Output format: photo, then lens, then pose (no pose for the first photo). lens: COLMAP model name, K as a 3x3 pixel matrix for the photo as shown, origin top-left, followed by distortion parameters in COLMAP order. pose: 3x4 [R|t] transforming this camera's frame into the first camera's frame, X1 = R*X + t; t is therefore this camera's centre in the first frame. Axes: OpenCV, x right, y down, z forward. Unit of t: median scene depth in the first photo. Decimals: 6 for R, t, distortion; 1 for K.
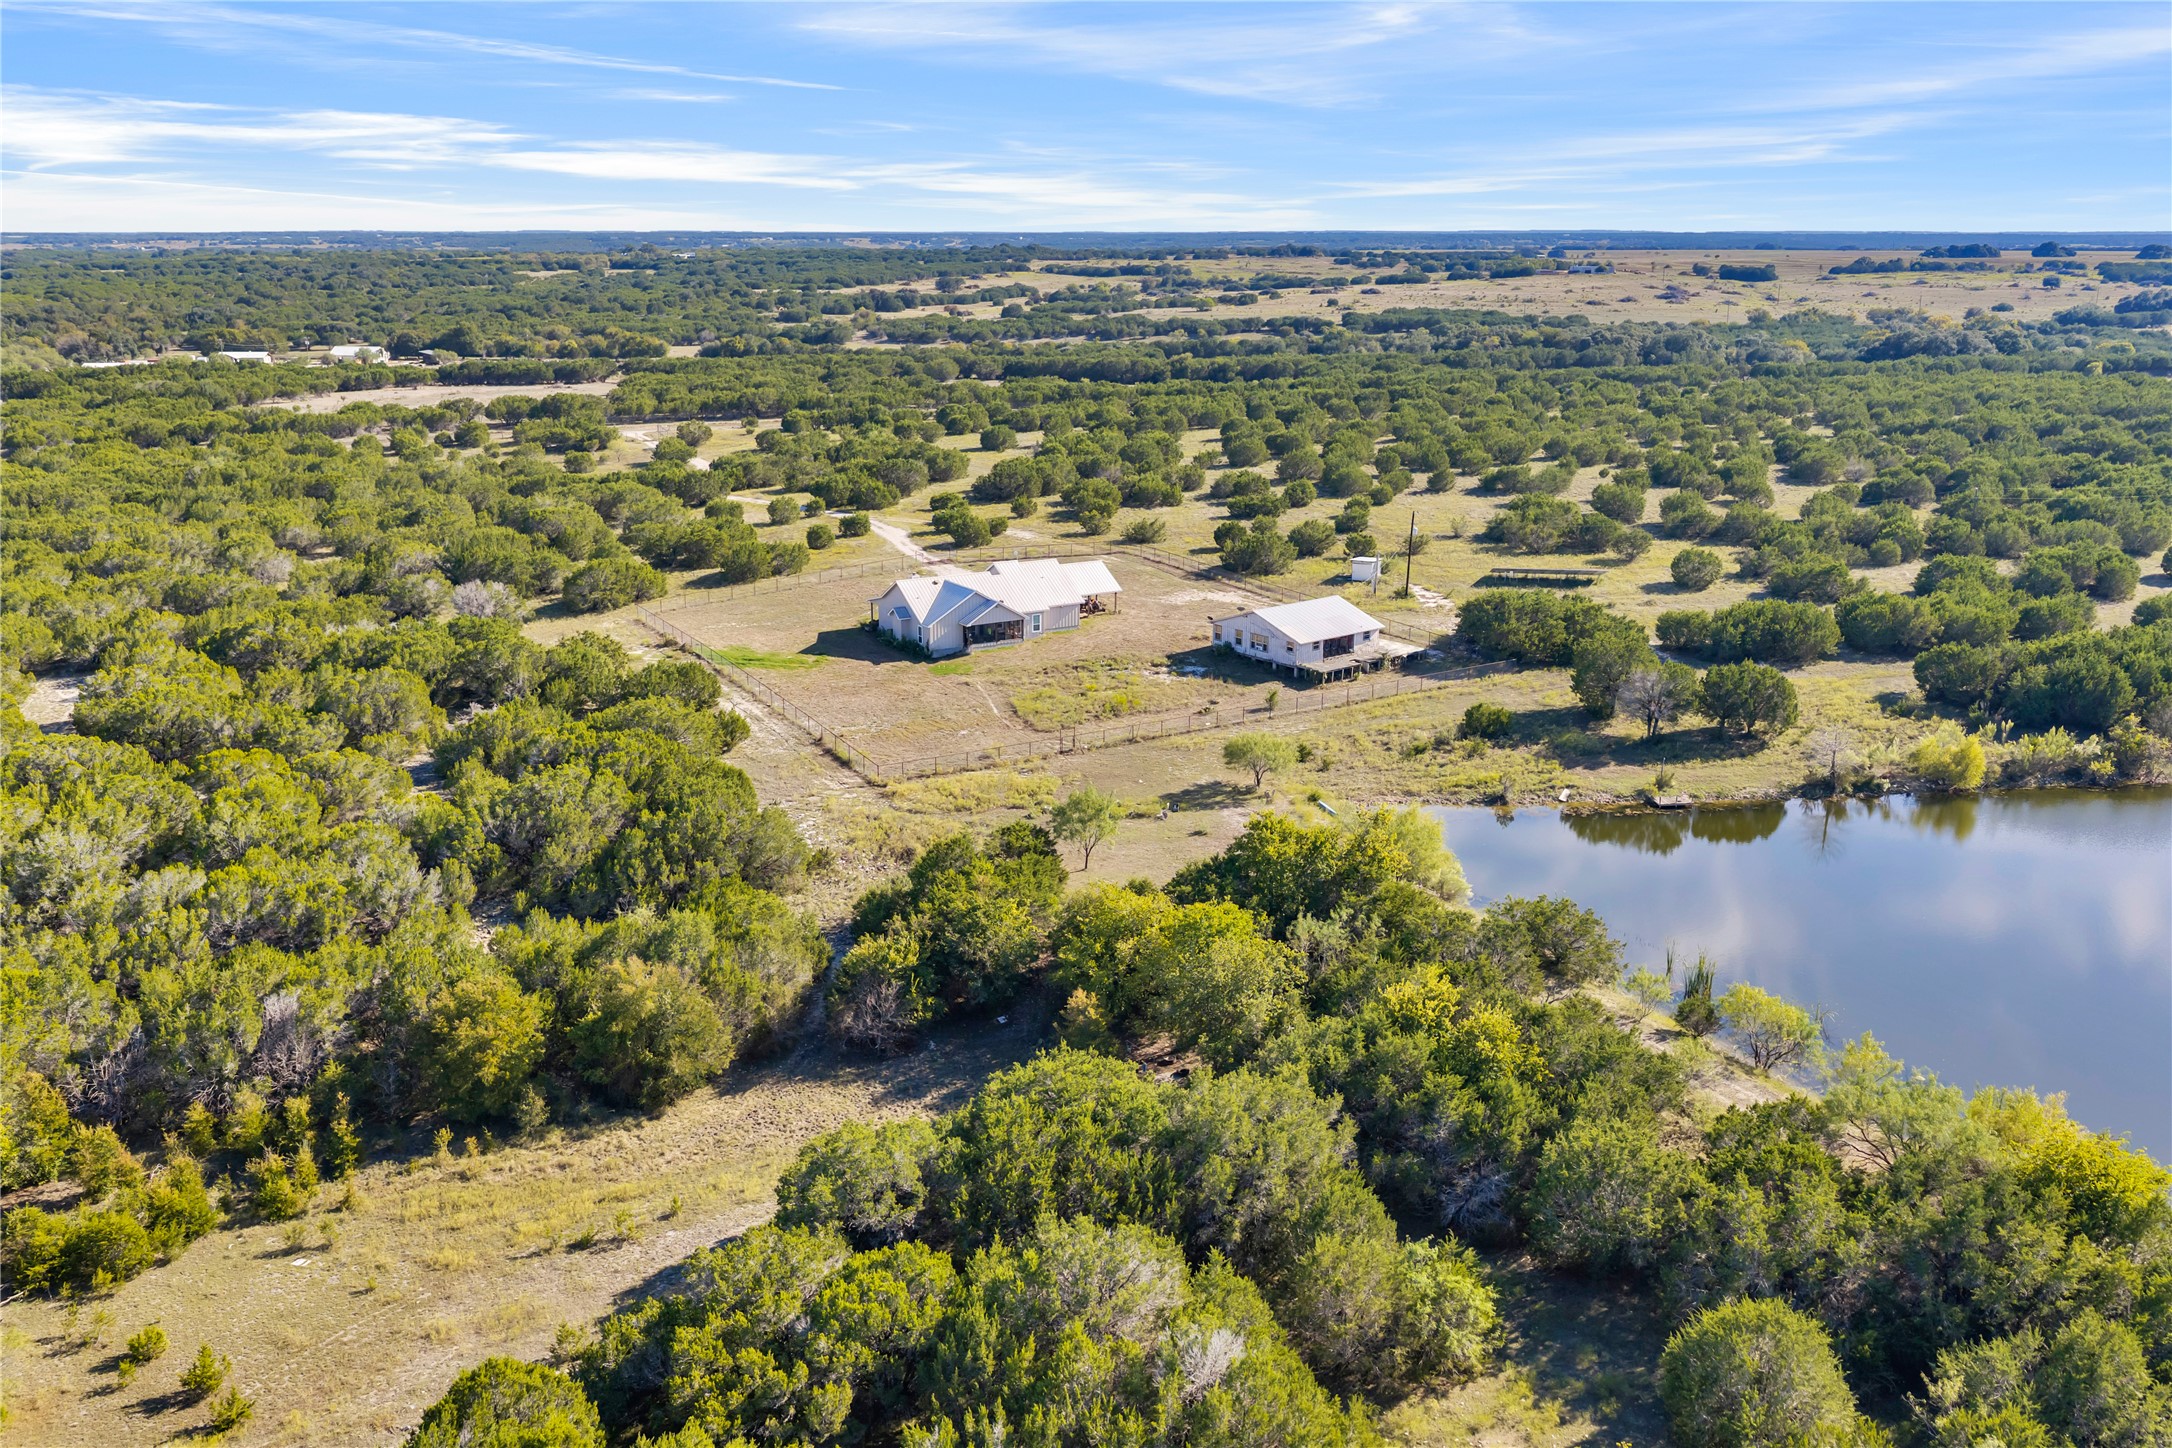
lens RADIAL K [[1811.1, 0, 1086.0], [0, 1811.1, 724.0], [0, 0, 1]] dist [0.000451, -0.025178]
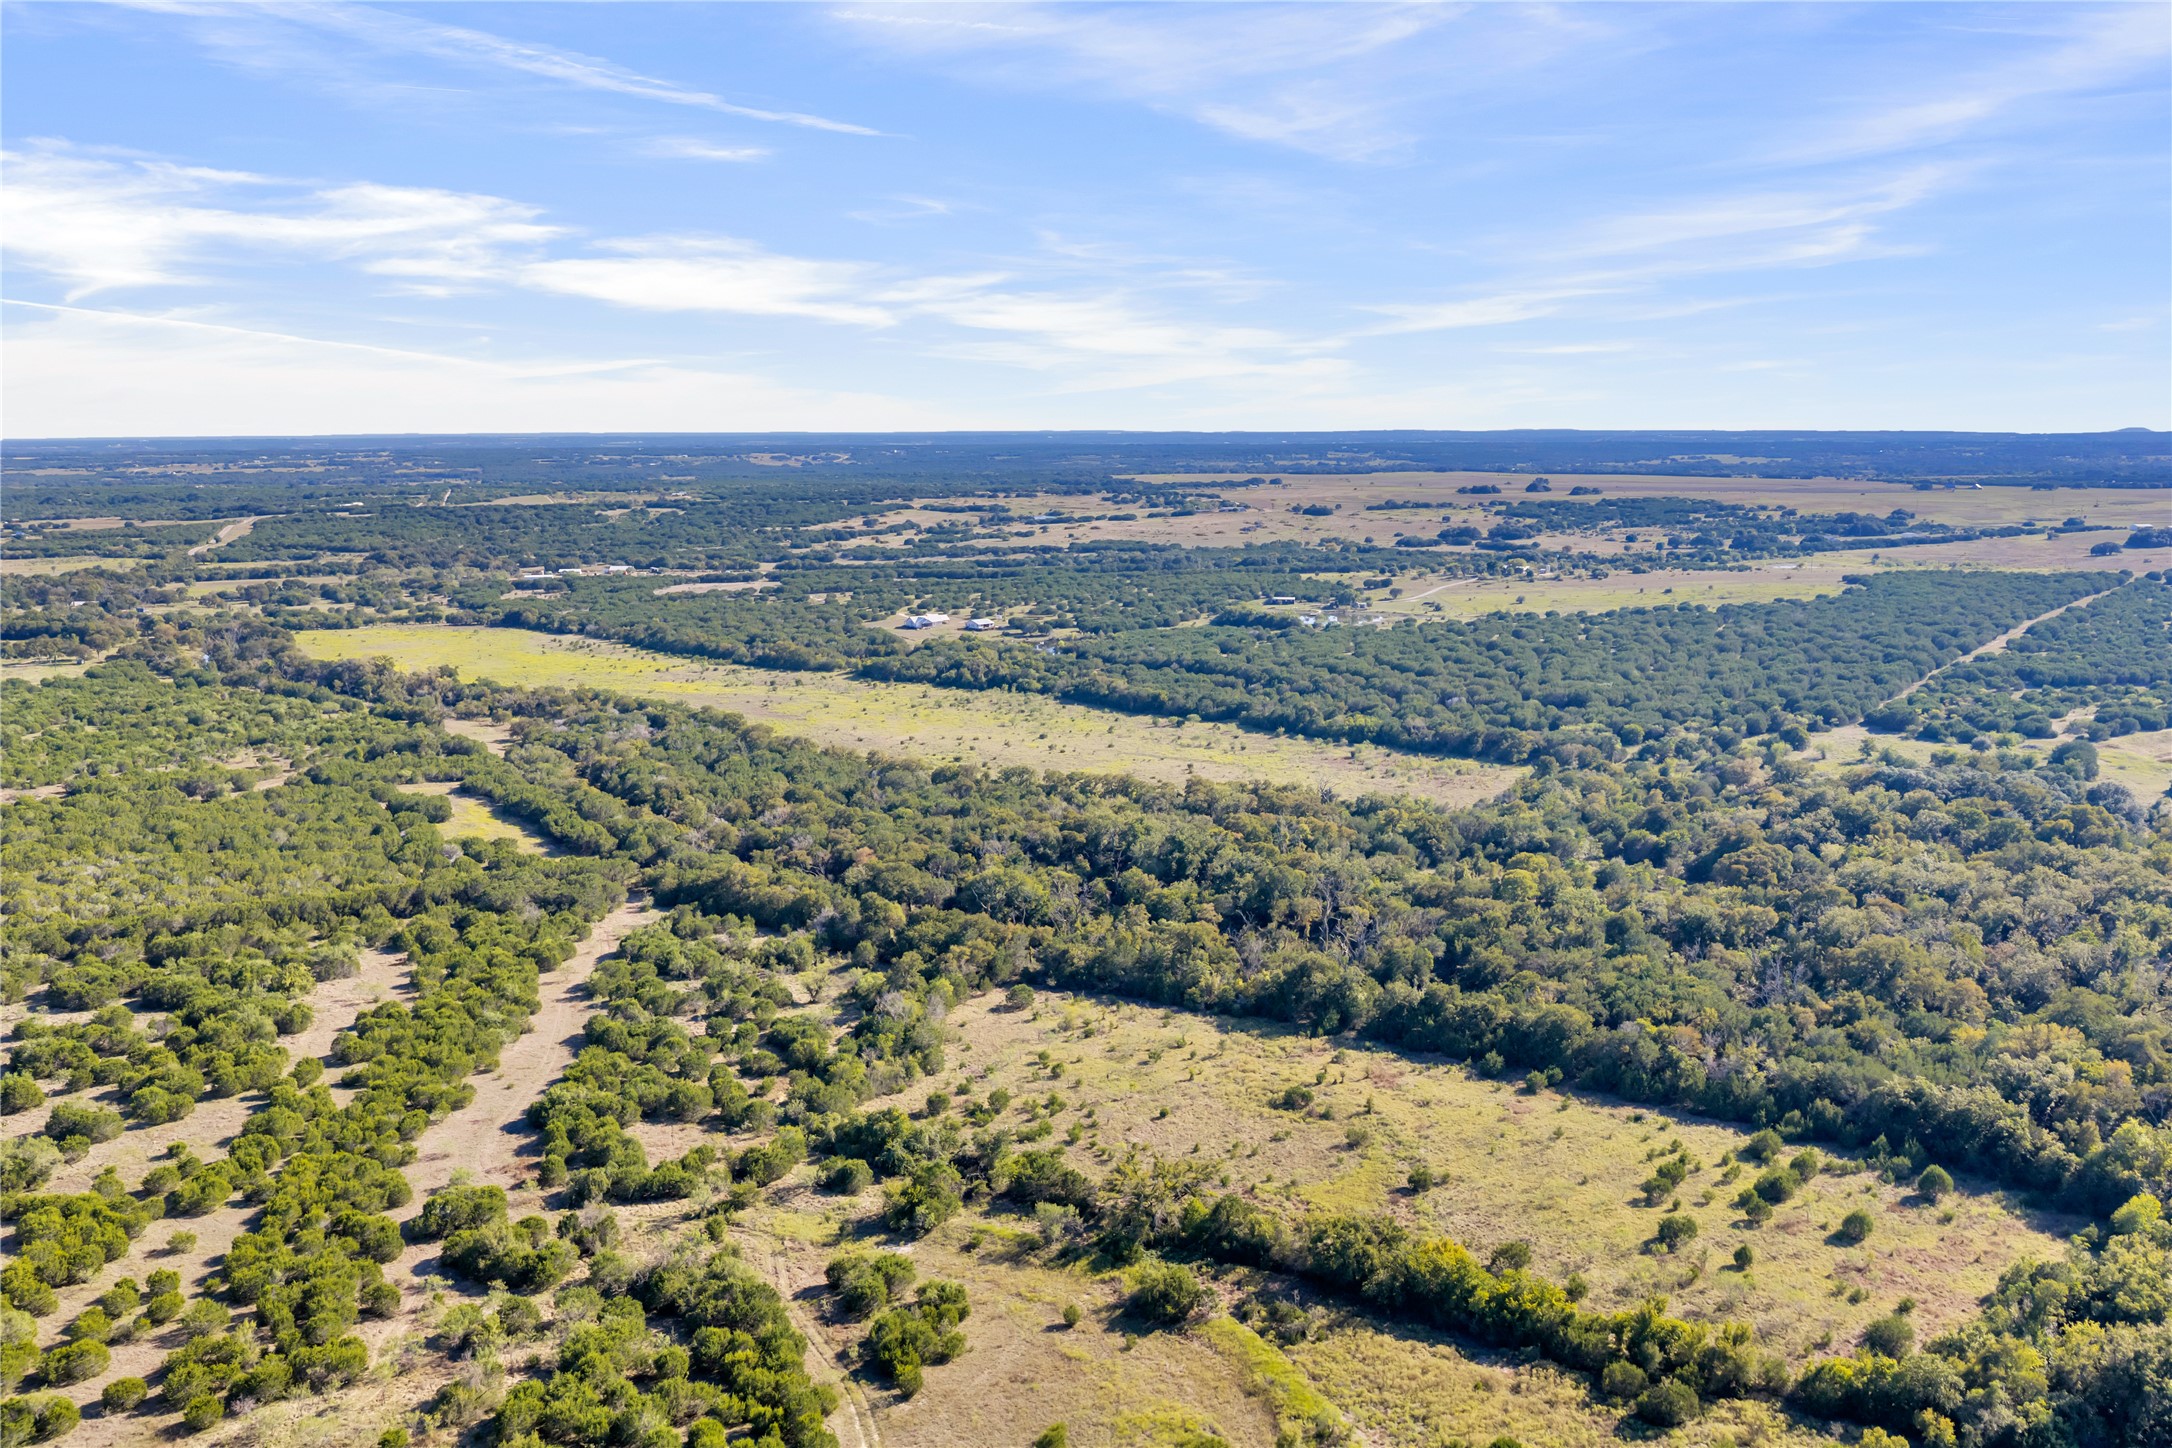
lens RADIAL K [[1811.1, 0, 1086.0], [0, 1811.1, 724.0], [0, 0, 1]] dist [0.000451, -0.025178]
pose [[0.997293, -0.023202, 0.069767, 0.008069], [0.030032, 0.994684, -0.098498, 0.154798], [-0.067111, 0.100327, 0.992689, -0.864496]]
